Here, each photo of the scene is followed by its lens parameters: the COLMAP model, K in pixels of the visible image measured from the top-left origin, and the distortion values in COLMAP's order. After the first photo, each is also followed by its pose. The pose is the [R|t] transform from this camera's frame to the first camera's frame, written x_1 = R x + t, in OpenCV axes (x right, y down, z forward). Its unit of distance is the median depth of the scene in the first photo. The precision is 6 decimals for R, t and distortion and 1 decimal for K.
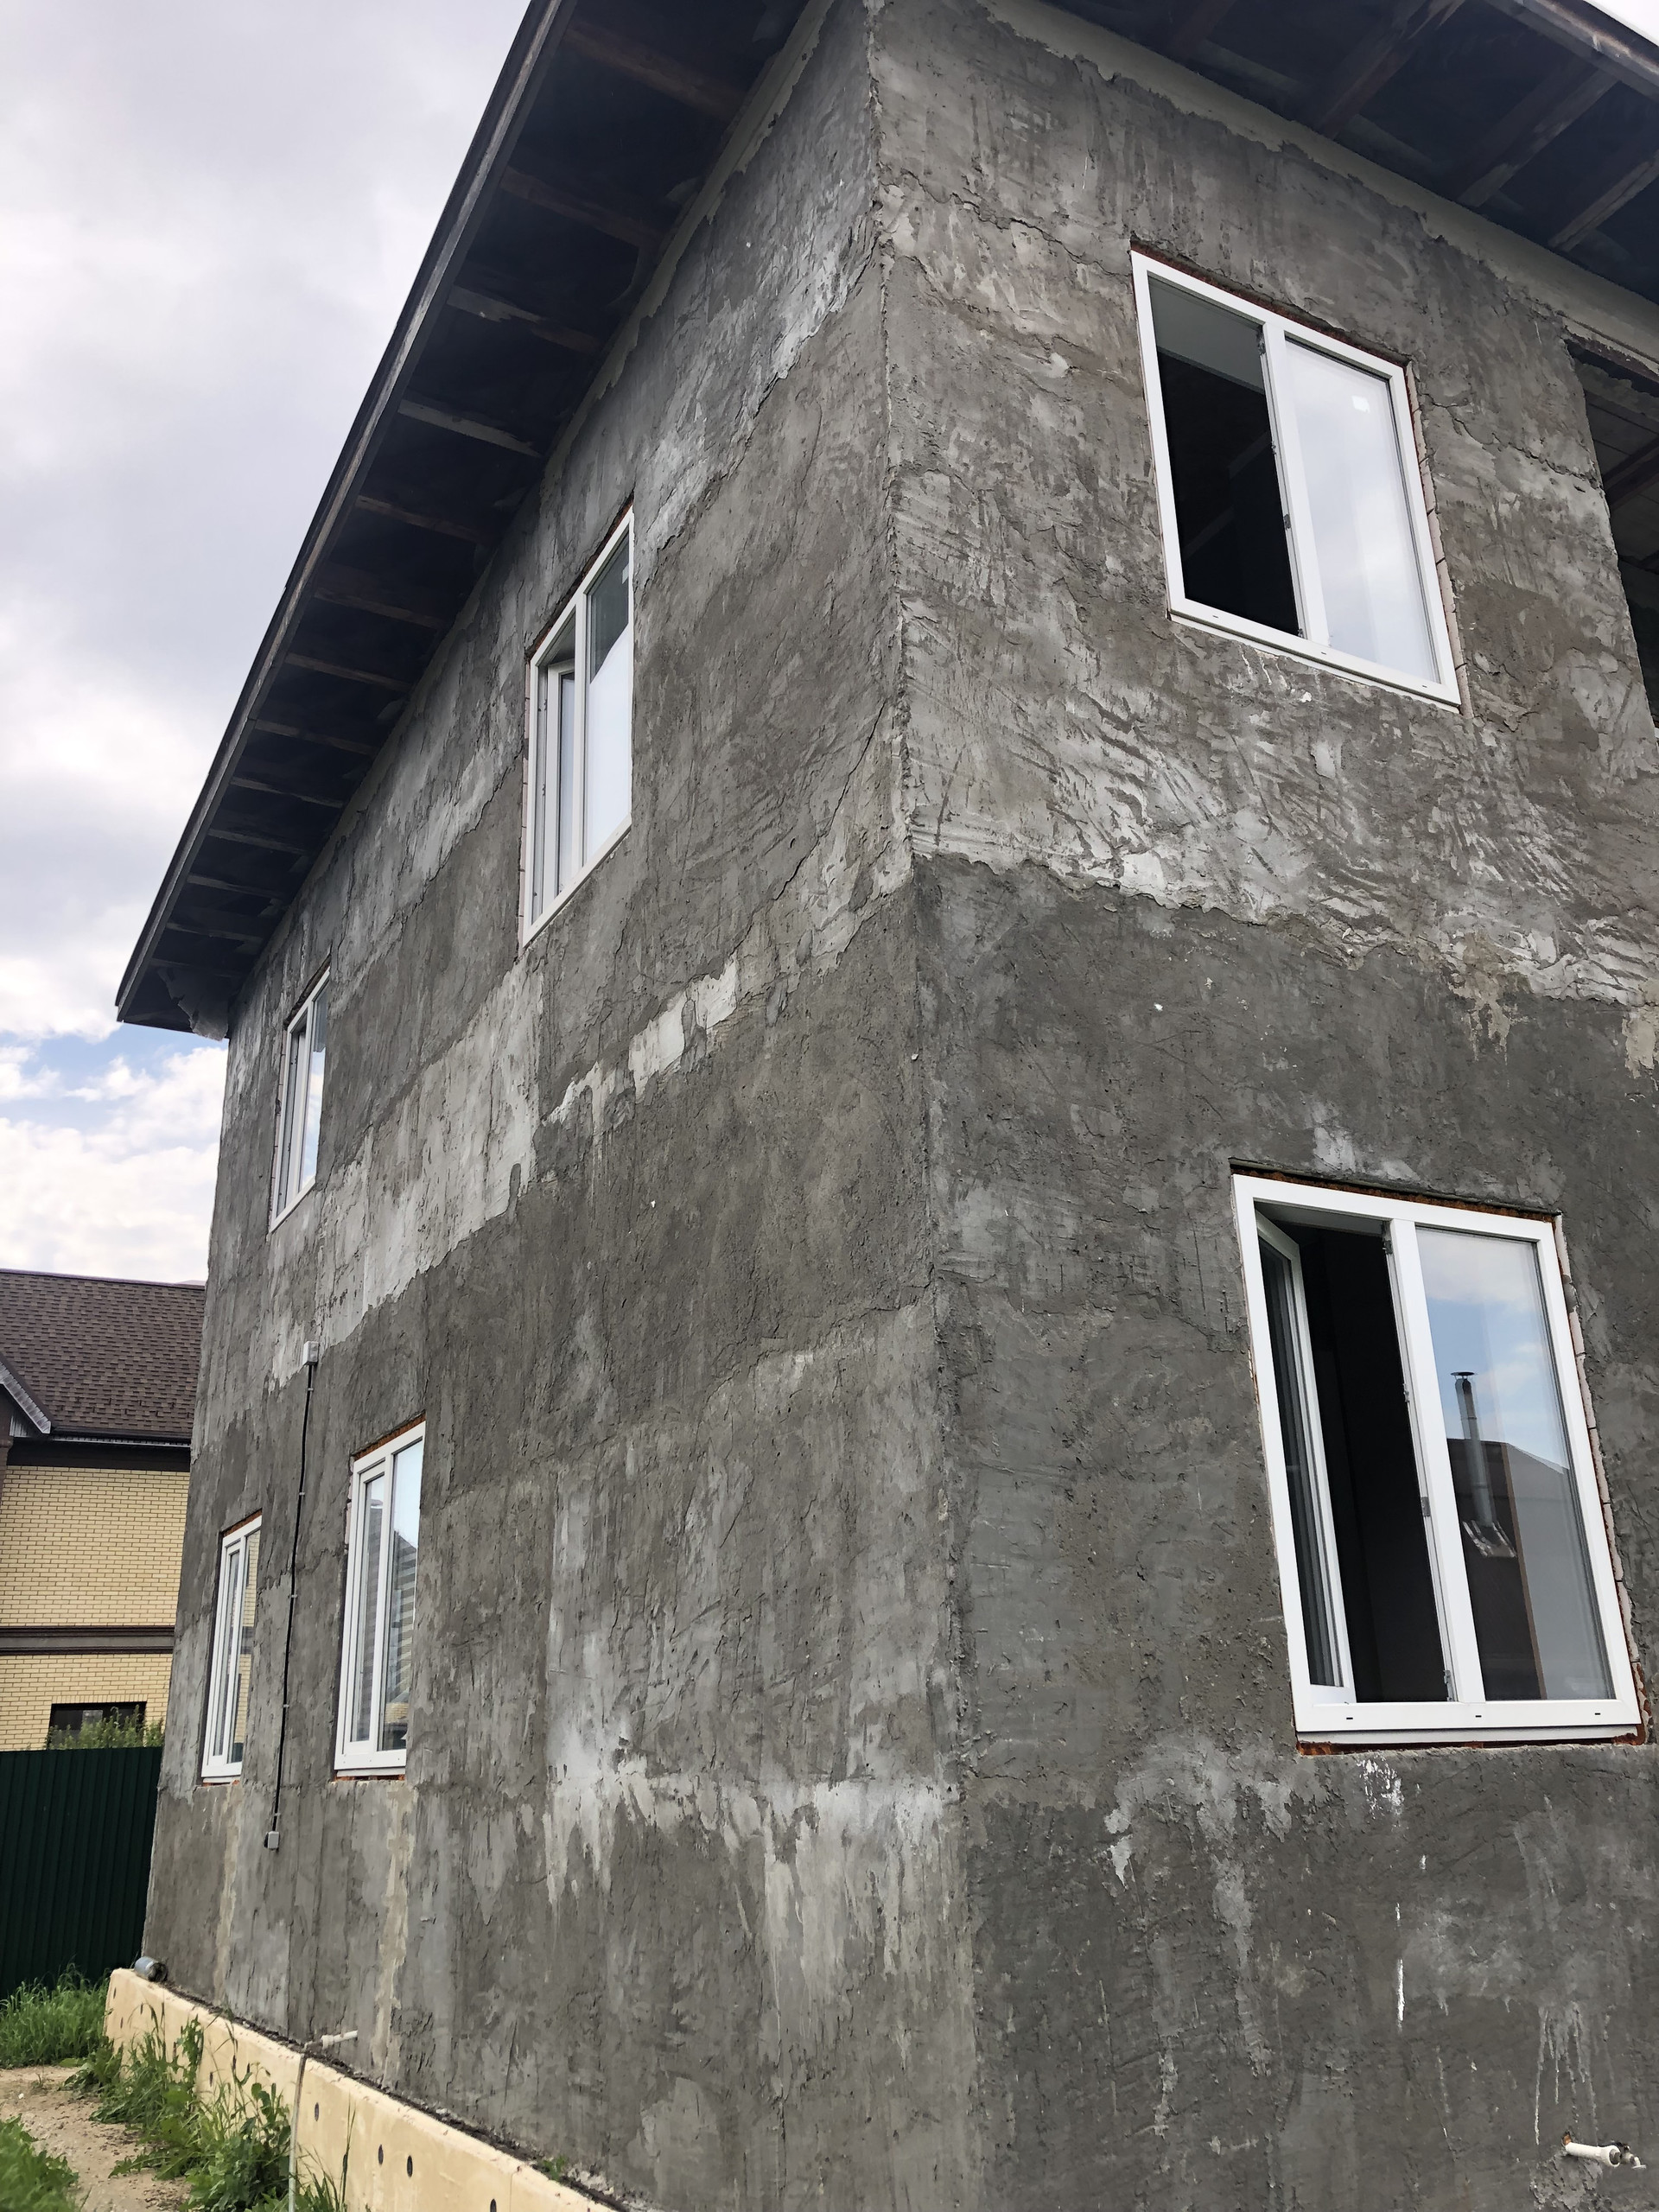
lens RADIAL K [[1804.0, 0, 829.5], [0, 1804.0, 1106.0], [0, 0, 1]] dist [0.057798, -0.050233]
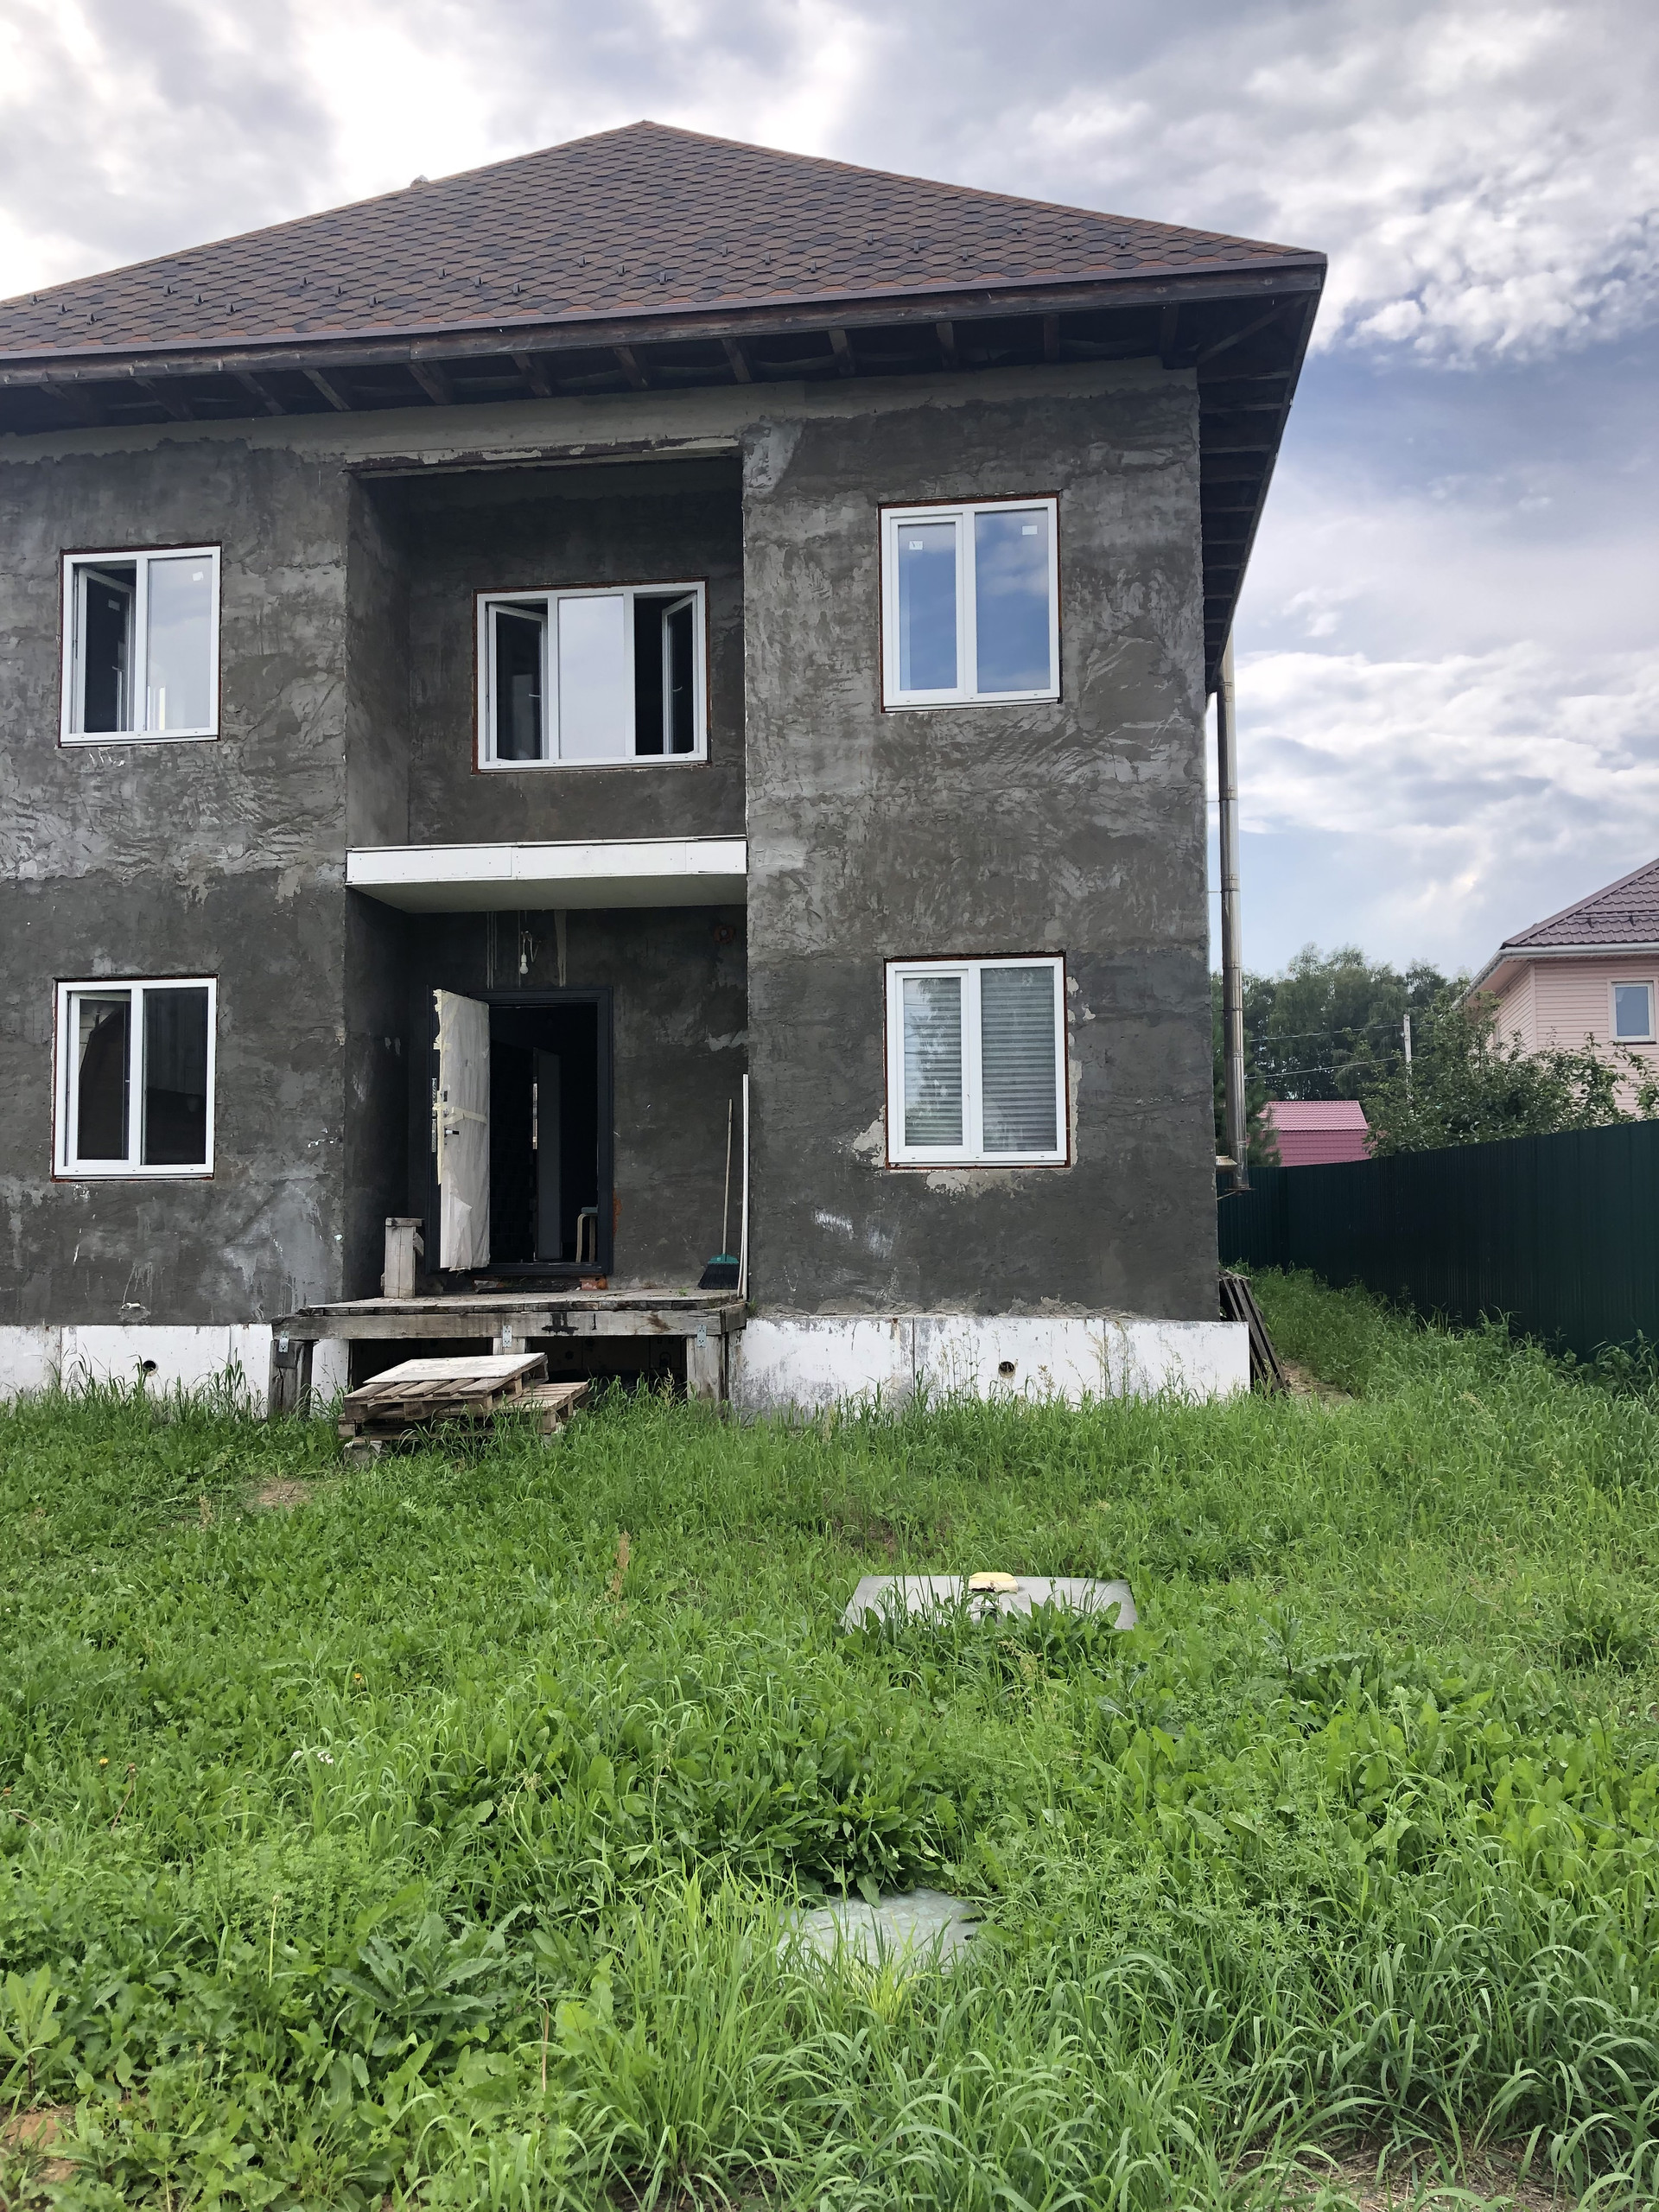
lens RADIAL K [[1804.0, 0, 829.5], [0, 1804.0, 1106.0], [0, 0, 1]] dist [0.057798, -0.050233]
pose [[0.797601, -0.011965, -0.603066, 2.517745], [0.190595, 0.953578, 0.233157, -0.182609], [0.572281, -0.300907, 0.762856, -0.433357]]
